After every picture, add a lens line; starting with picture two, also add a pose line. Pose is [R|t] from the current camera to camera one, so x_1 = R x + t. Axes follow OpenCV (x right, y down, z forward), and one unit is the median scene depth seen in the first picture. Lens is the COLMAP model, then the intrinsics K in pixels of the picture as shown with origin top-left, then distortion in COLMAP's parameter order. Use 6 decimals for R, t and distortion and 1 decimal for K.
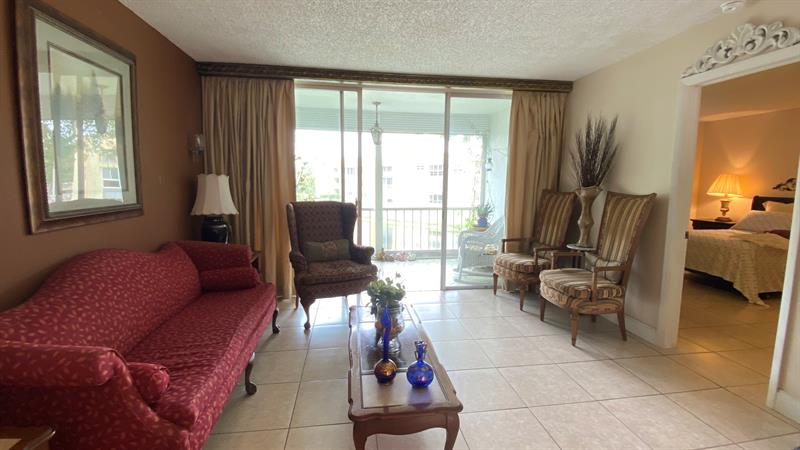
lens RADIAL K [[356.6, 0, 401.9], [0, 356.6, 223.5], [0, 0, 1]] dist [0.020010, -0.021104]
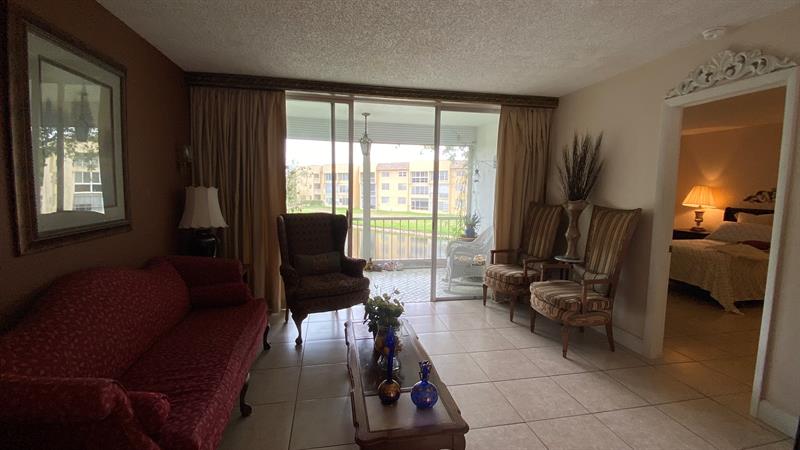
lens RADIAL K [[356.6, 0, 401.9], [0, 356.6, 223.5], [0, 0, 1]] dist [0.020010, -0.021104]
pose [[0.998720, 0.000950, 0.050574, -0.030374], [-0.000081, 0.999852, -0.017175, -0.018986], [-0.050583, 0.017149, 0.998573, -0.002054]]
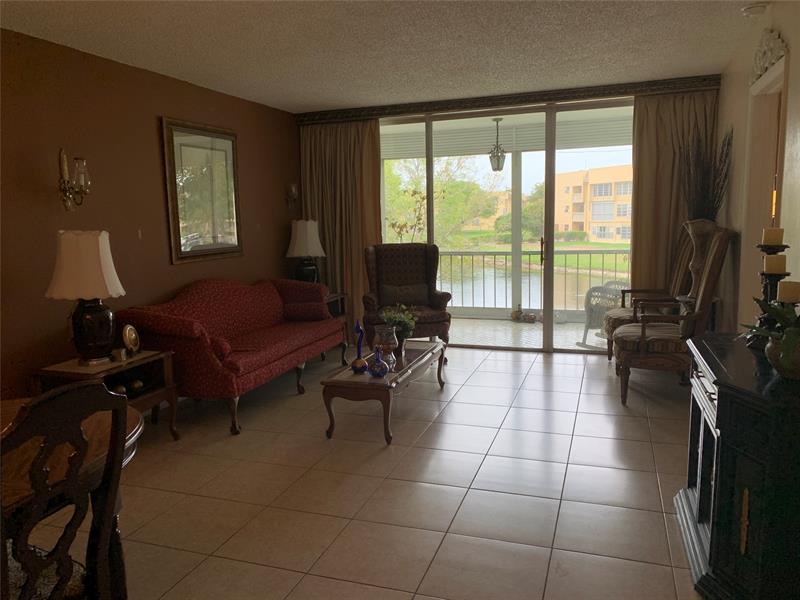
lens RADIAL K [[600.6, 0, 400.0], [0, 600.6, 300.0], [0, 0, 1]] dist [0.069464, -0.092135]
pose [[0.886162, 0.031807, -0.462283, 0.565049], [-0.018106, 0.999256, 0.034046, 0.037679], [0.463022, -0.021800, 0.886079, -0.474868]]
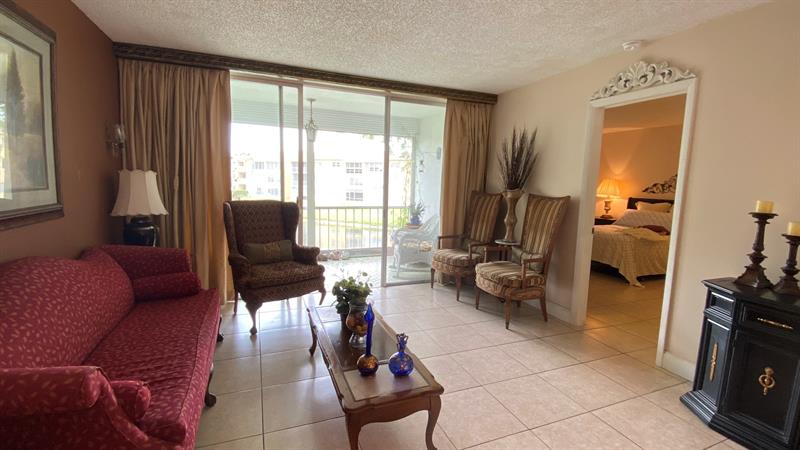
lens RADIAL K [[356.6, 0, 401.9], [0, 356.6, 223.5], [0, 0, 1]] dist [0.020010, -0.021104]
pose [[0.972250, -0.009562, 0.233749, -0.093634], [0.008010, 0.999939, 0.007588, -0.005379], [-0.233807, -0.005505, 0.972267, -0.022273]]
